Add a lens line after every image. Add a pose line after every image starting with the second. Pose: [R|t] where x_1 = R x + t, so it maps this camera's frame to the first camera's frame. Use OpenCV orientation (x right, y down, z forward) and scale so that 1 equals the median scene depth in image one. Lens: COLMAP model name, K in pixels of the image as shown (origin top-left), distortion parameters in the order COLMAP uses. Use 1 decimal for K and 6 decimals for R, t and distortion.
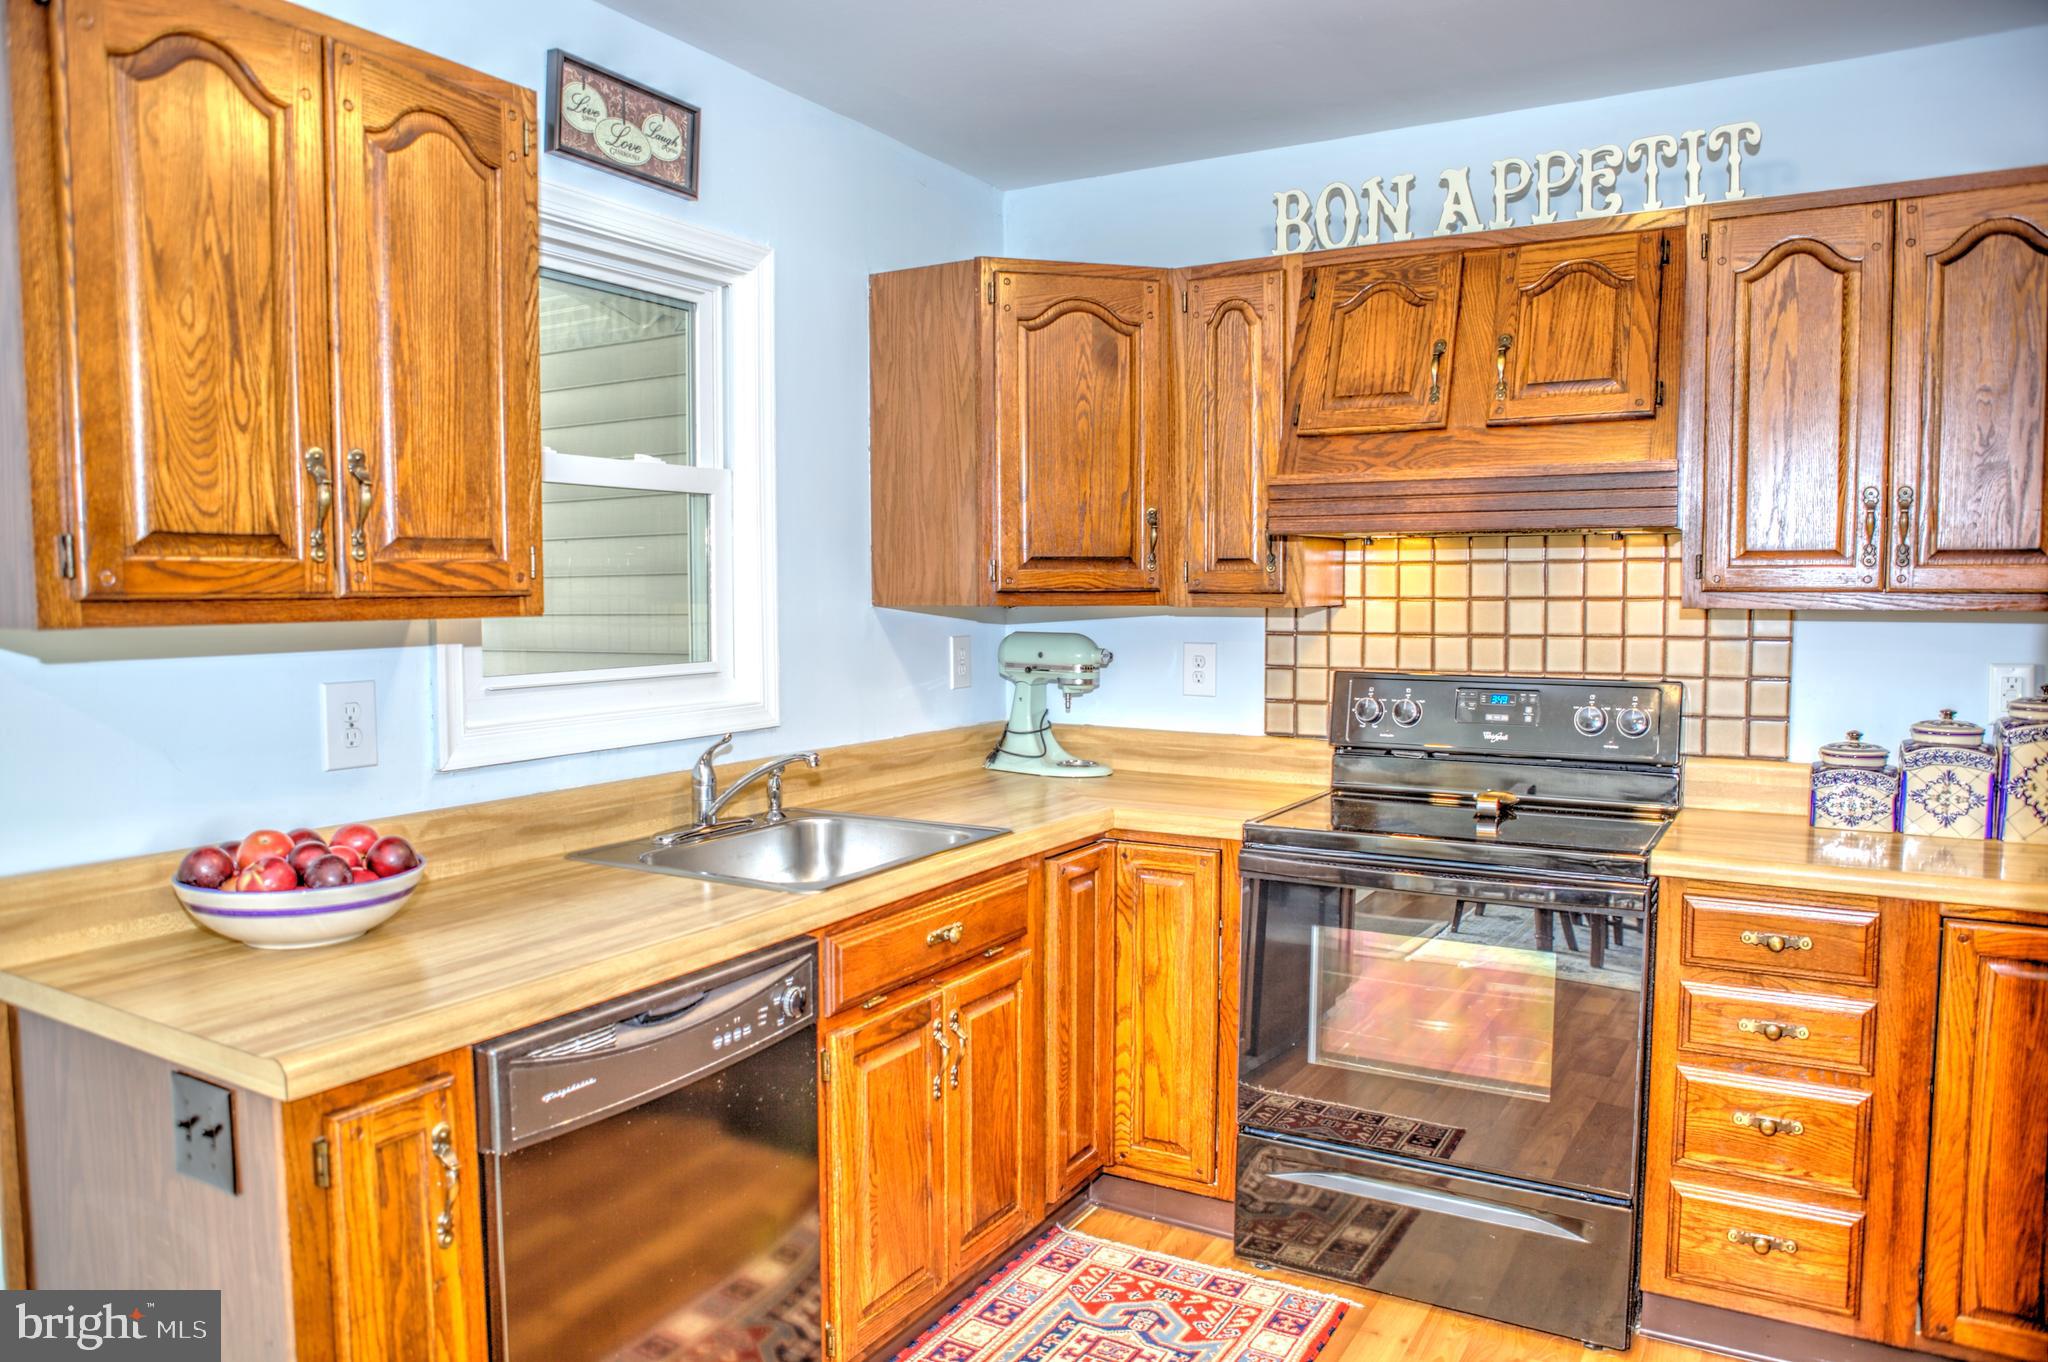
lens RADIAL K [[1409.5, 0, 1020.4], [0, 1409.5, 683.0], [0, 0, 1]] dist [-0.106906, 0.078123]
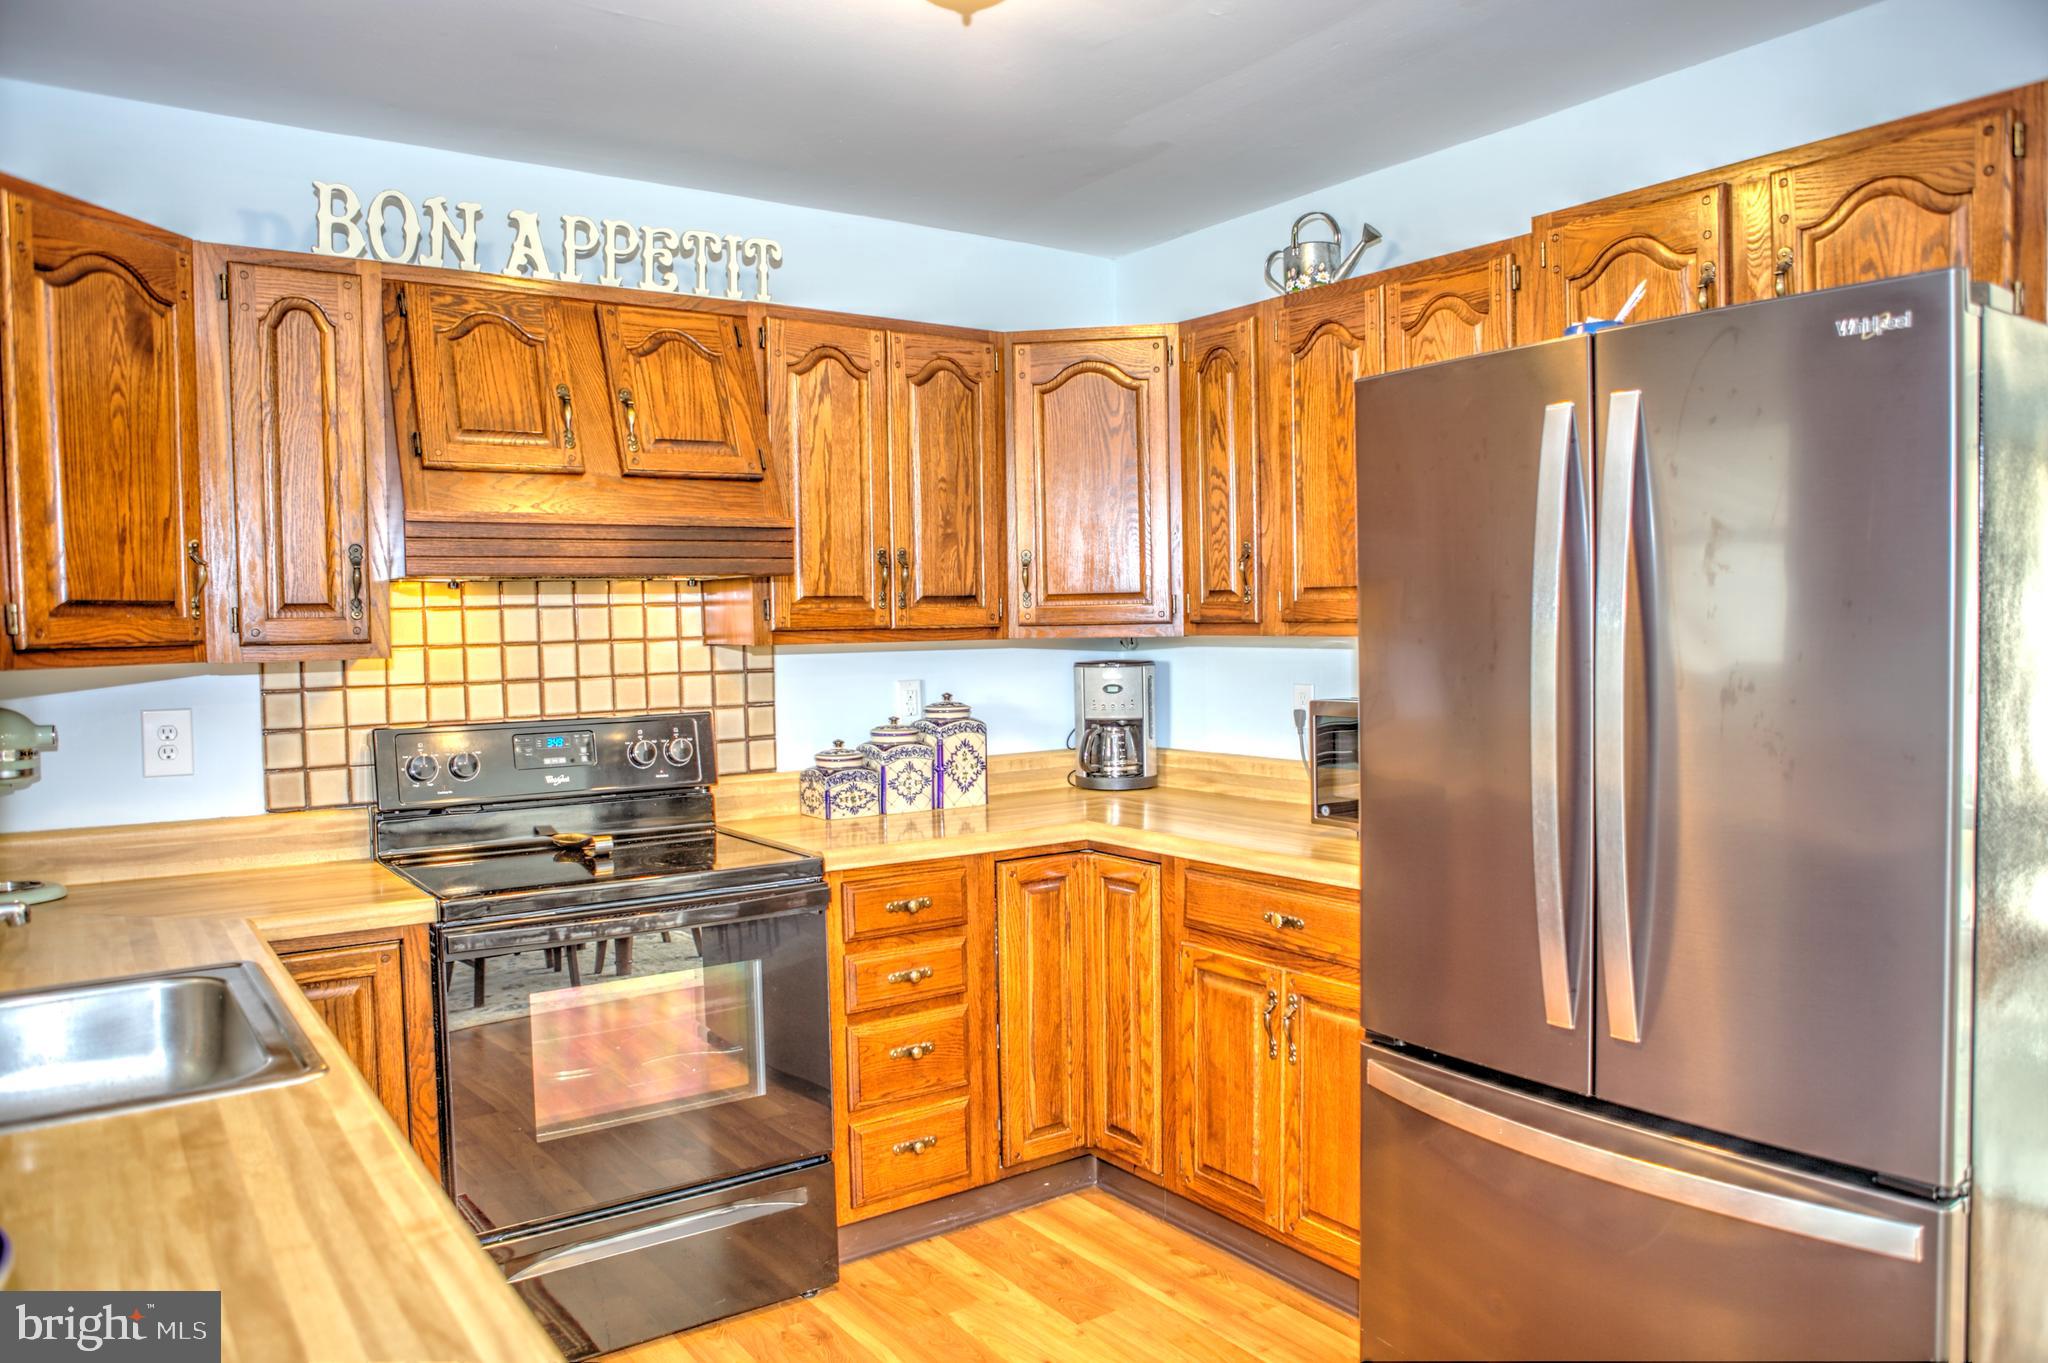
lens RADIAL K [[1409.5, 0, 1020.4], [0, 1409.5, 683.5], [0, 0, 1]] dist [-0.106906, 0.078123]
pose [[0.410410, -0.044803, 0.910800, -0.464036], [0.076766, 0.996944, 0.014449, -0.020937], [-0.908664, 0.063988, 0.412595, 0.291477]]
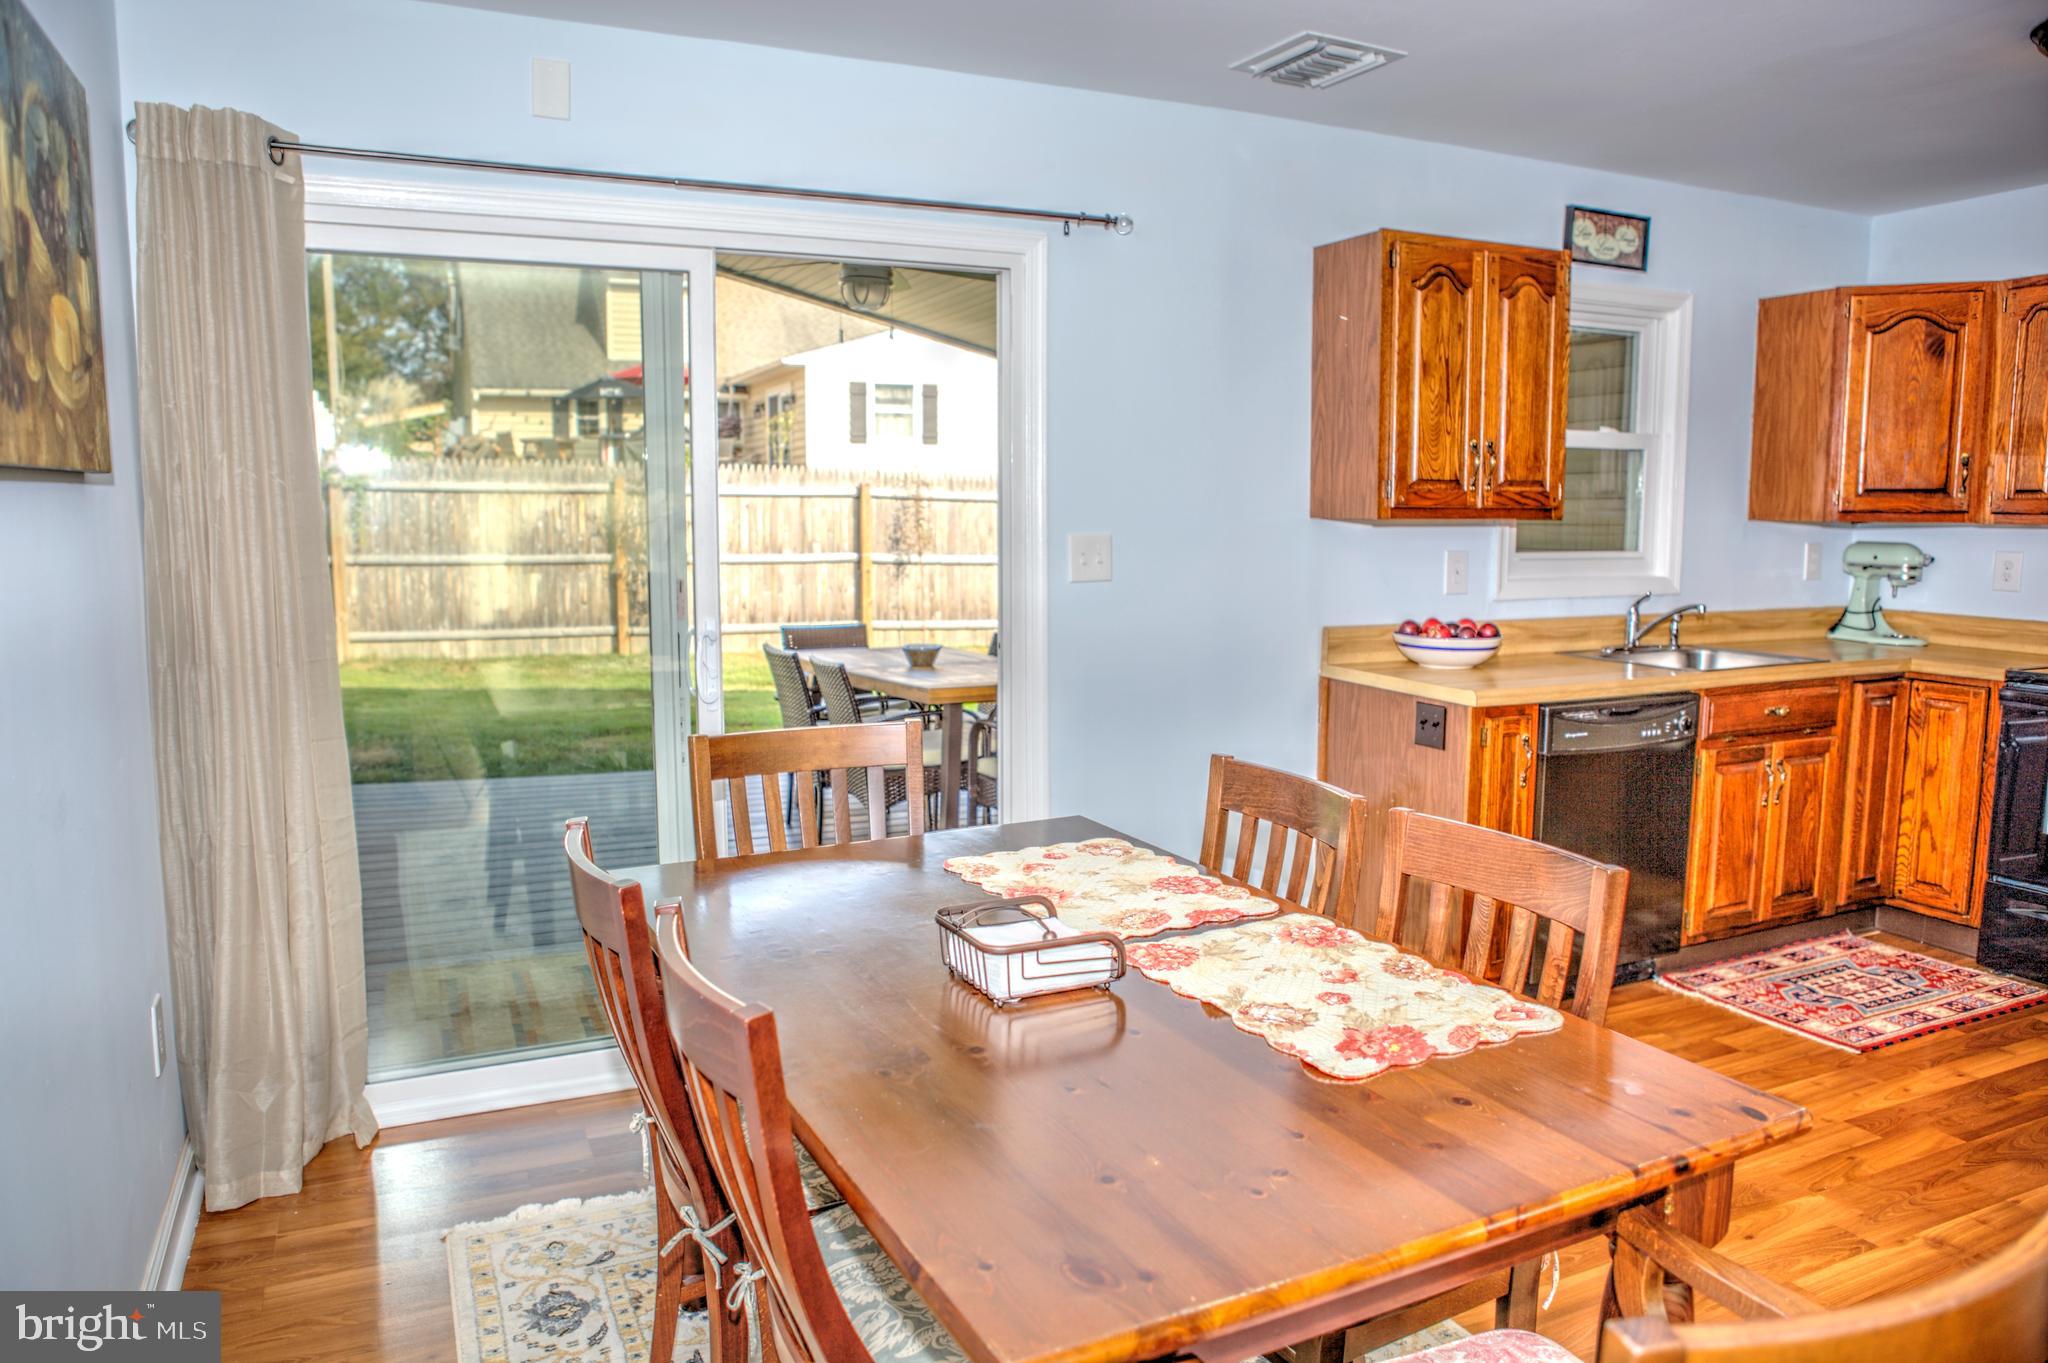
lens RADIAL K [[1409.5, 0, 1020.4], [0, 1409.5, 683.5], [0, 0, 1]] dist [-0.106906, 0.078123]
pose [[0.828094, 0.074375, -0.555633, 0.093064], [-0.040948, 0.996537, 0.072365, 0.051880], [0.559091, -0.037173, 0.828272, -0.760763]]
